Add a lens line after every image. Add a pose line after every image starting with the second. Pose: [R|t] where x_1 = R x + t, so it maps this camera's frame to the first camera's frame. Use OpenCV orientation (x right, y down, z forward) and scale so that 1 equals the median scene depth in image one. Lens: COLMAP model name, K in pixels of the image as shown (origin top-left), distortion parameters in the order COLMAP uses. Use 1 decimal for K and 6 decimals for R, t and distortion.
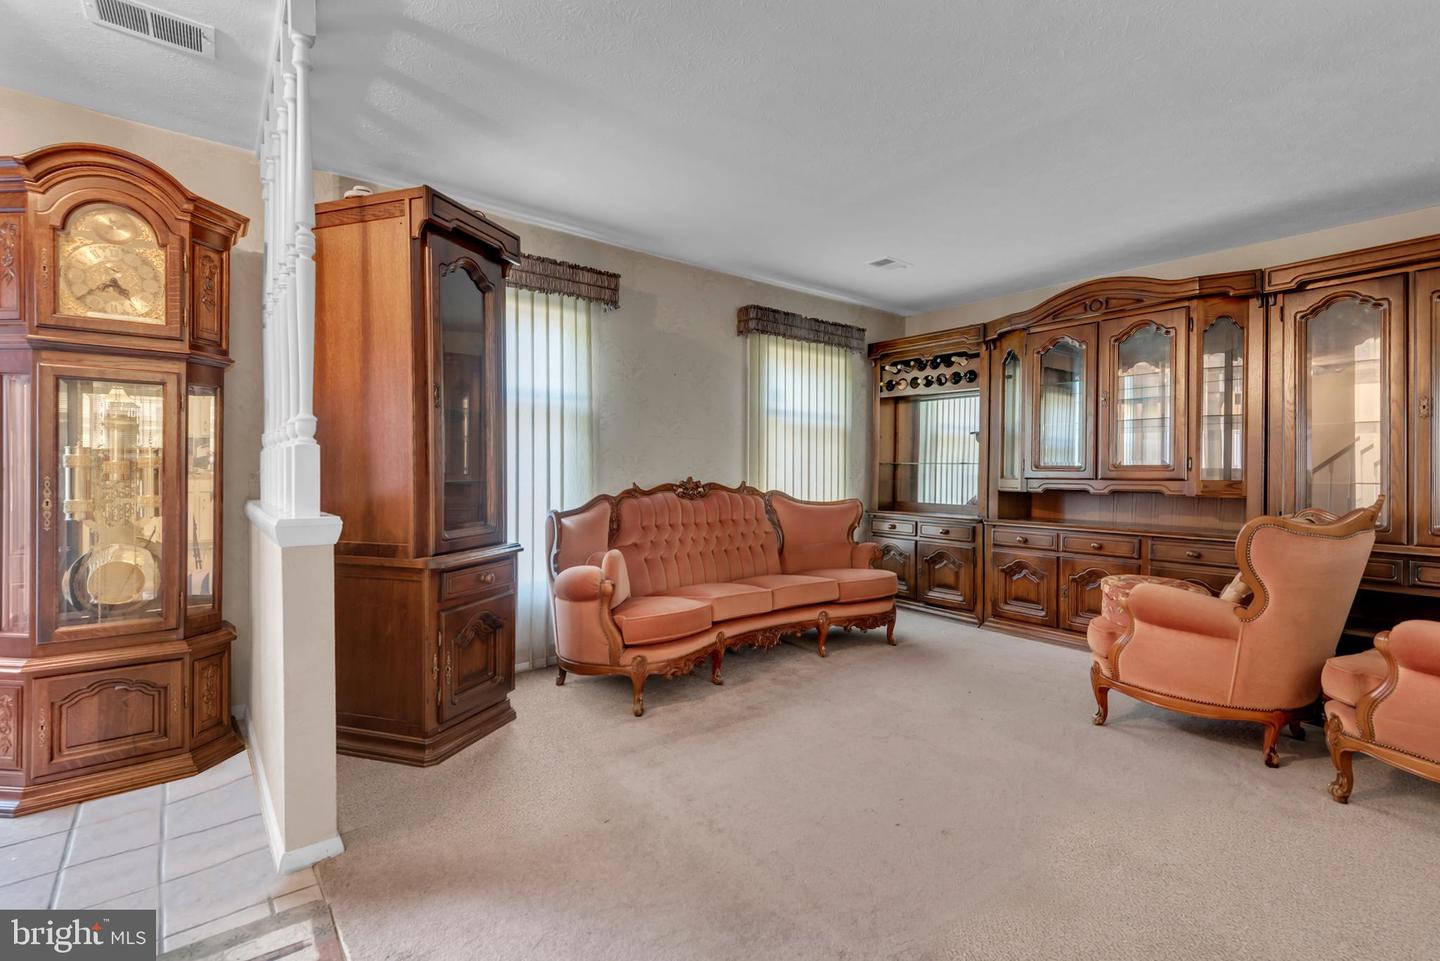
lens RADIAL K [[639.4, 0, 710.0], [0, 639.4, 473.6], [0, 0, 1]] dist [-0.006880, -0.005123]
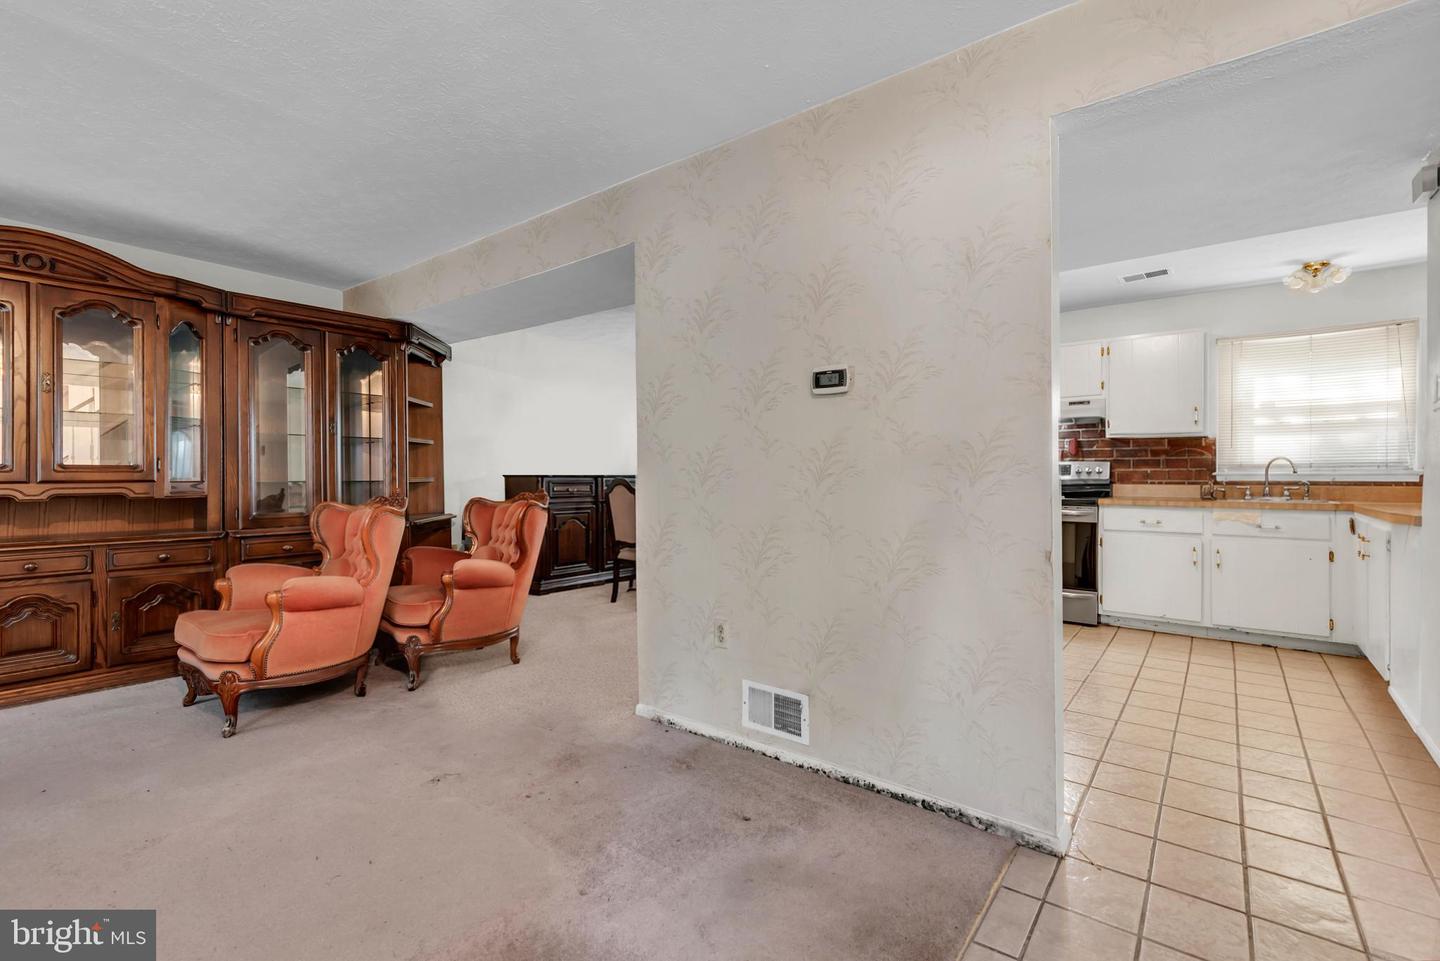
lens RADIAL K [[639.4, 0, 714.4], [0, 639.4, 475.2], [0, 0, 1]] dist [-0.006880, -0.005123]
pose [[-0.233712, -0.000148, 0.972306, -0.371262], [0.006261, 0.999979, 0.001657, 0.003688], [-0.972286, 0.006474, -0.233706, 0.386556]]
